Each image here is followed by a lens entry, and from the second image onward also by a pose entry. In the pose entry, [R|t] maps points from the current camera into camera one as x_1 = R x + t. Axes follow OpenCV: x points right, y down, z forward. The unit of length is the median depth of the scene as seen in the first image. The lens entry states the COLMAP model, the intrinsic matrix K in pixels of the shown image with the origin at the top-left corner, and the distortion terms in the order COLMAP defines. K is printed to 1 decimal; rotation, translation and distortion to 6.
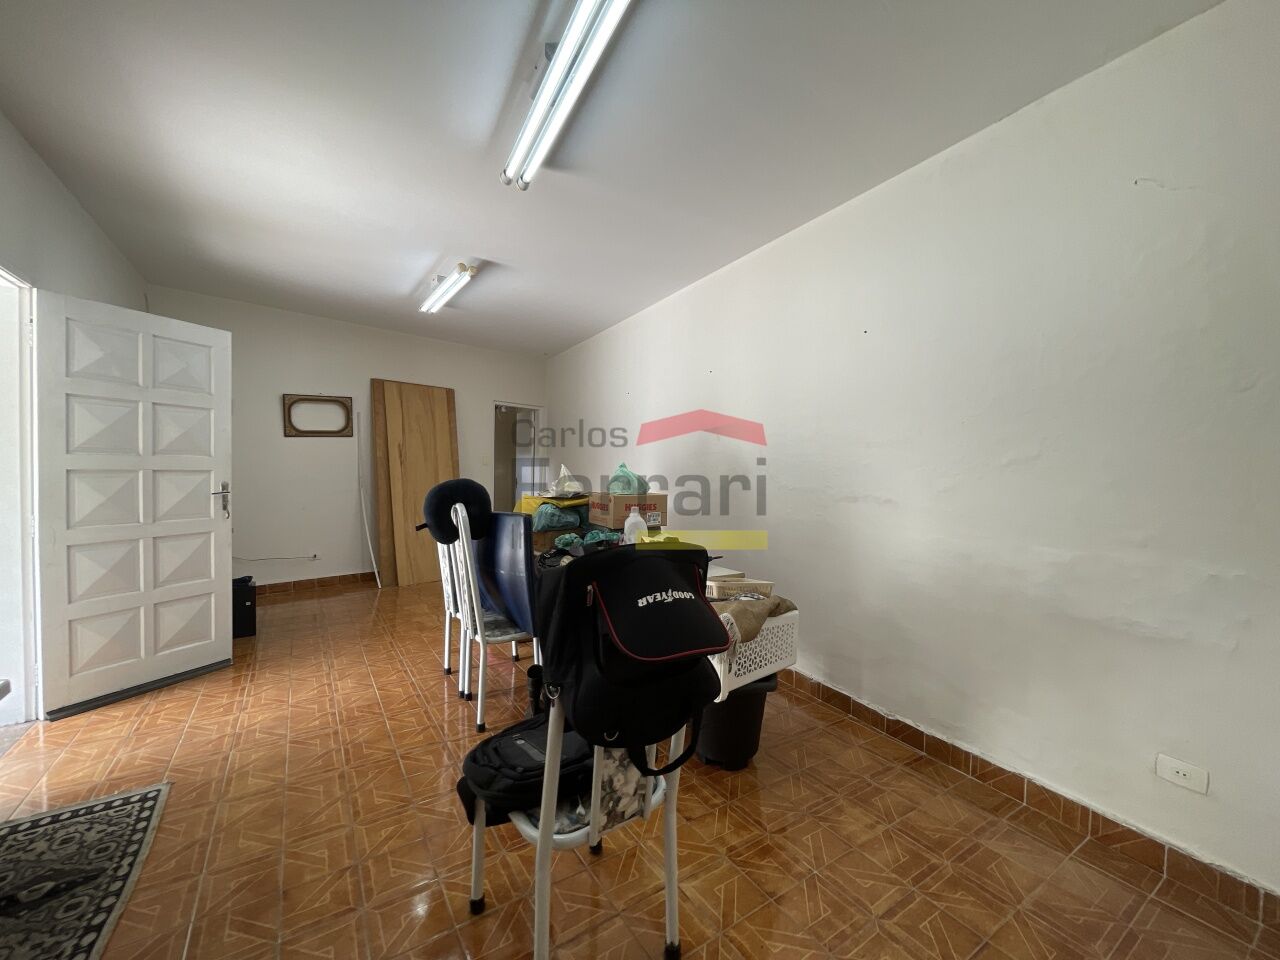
lens RADIAL K [[516.7, 0, 639.4], [0, 516.7, 481.6], [0, 0, 1]] dist [-0.000069, -0.000109]
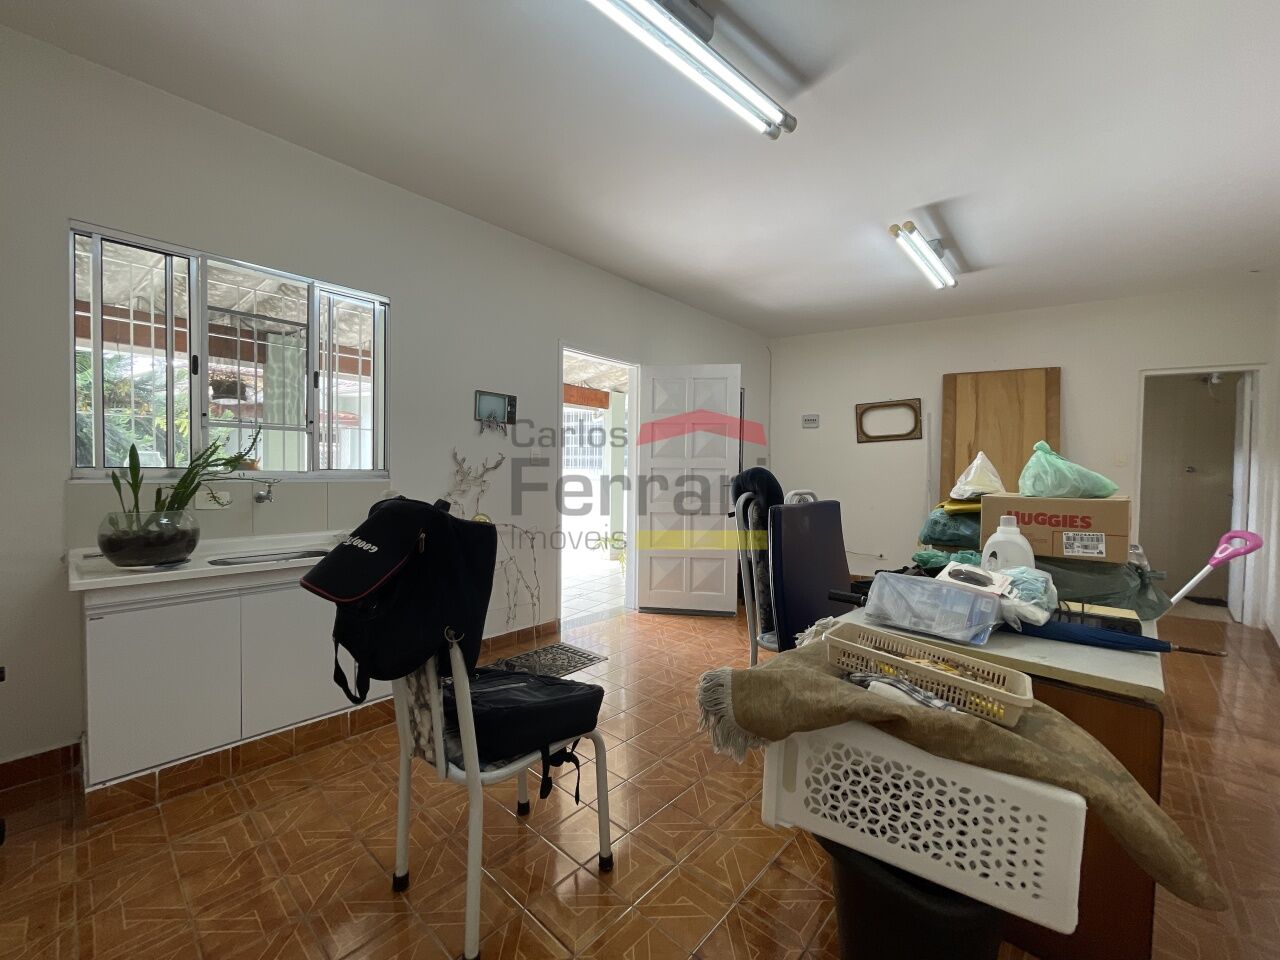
lens RADIAL K [[516.7, 0, 639.3], [0, 516.7, 480.8], [0, 0, 1]] dist [-0.000069, -0.000109]
pose [[0.255460, 0.003287, -0.966814, 0.420316], [-0.033279, 0.999432, -0.005396, 0.024787], [0.966247, 0.033553, 0.255425, 0.425102]]
